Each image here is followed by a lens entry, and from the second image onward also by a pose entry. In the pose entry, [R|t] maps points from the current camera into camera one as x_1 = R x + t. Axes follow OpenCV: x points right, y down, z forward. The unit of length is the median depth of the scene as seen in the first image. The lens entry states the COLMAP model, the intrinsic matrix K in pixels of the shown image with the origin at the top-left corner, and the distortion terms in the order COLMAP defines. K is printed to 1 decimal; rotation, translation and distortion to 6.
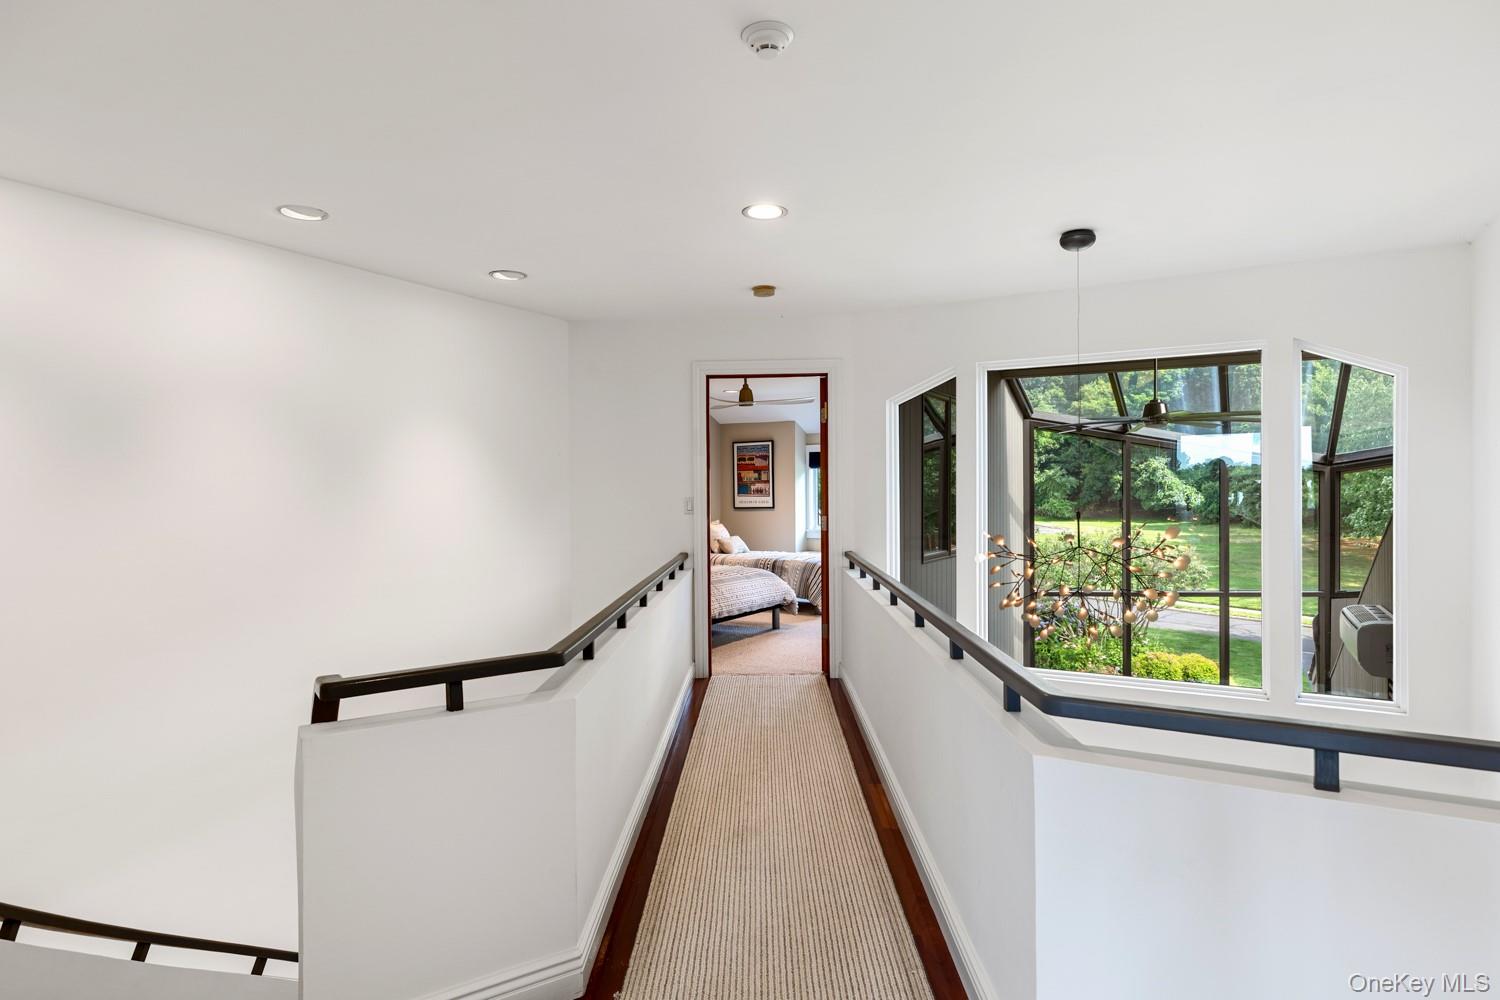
lens RADIAL K [[855.3, 0, 750.0], [0, 855.3, 500.0], [0, 0, 1]] dist [-0.000024, -0.000007]
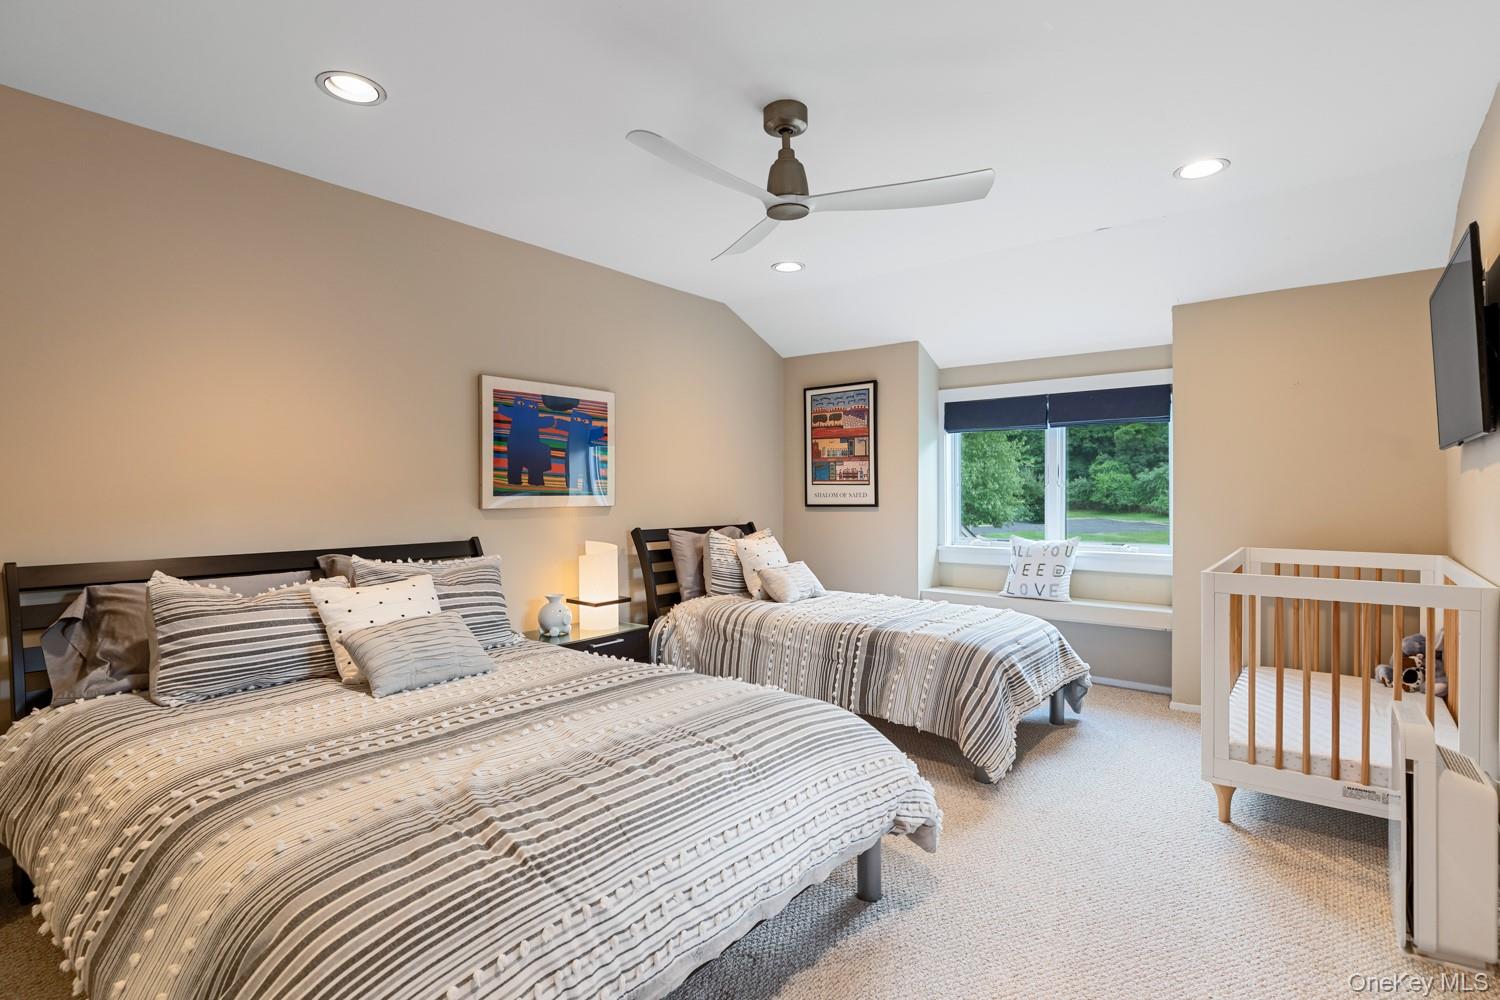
lens RADIAL K [[754.5, 0, 750.0], [0, 754.5, 500.0], [0, 0, 1]] dist [0.000357, 0.000006]
pose [[0.988463, 0.004353, -0.151401, 0.020413], [-0.003614, 0.999980, 0.005151, 0.003111], [0.151421, -0.004544, 0.988459, 0.513947]]
